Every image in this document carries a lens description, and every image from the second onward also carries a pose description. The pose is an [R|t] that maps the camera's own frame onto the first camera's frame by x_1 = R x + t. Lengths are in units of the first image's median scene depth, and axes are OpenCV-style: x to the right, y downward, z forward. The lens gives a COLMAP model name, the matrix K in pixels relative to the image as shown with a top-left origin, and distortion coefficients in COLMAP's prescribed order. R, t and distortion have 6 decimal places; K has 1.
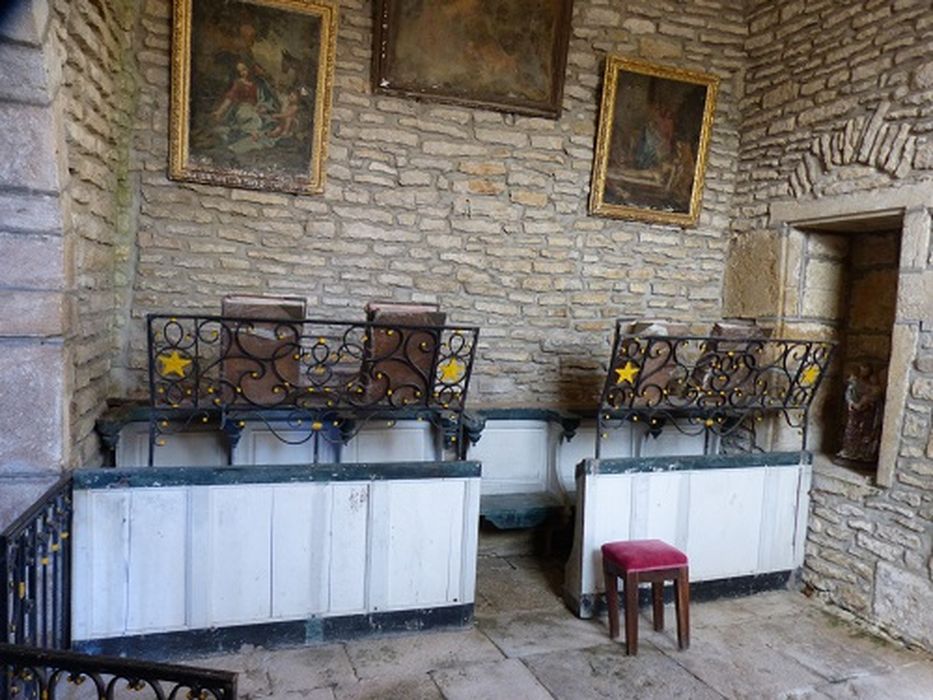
lens RADIAL K [[684.1, 0, 466.5], [0, 684.1, 350.0], [0, 0, 1]] dist [-0.070615, -0.000344]
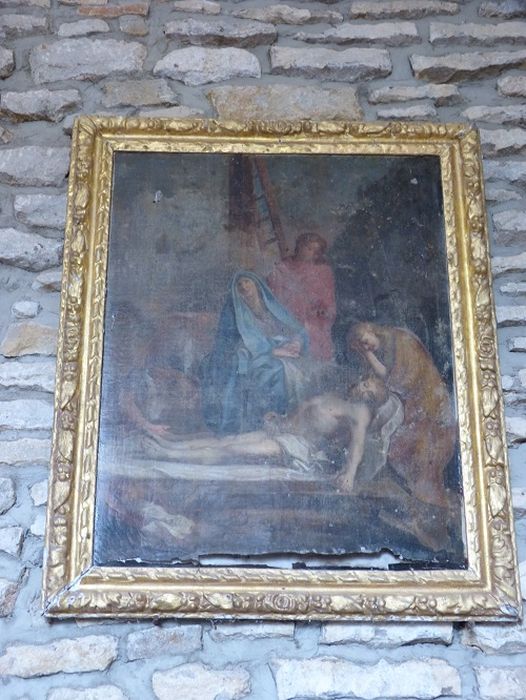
lens RADIAL K [[948.4, 0, 263.0], [0, 948.4, 350.0], [0, 0, 1]] dist [-0.044917, -0.013340]
pose [[0.962363, -0.180340, -0.203311, 0.354194], [0.048495, 0.850052, -0.524462, -0.087835], [0.267407, 0.494863, 0.826804, 0.656305]]
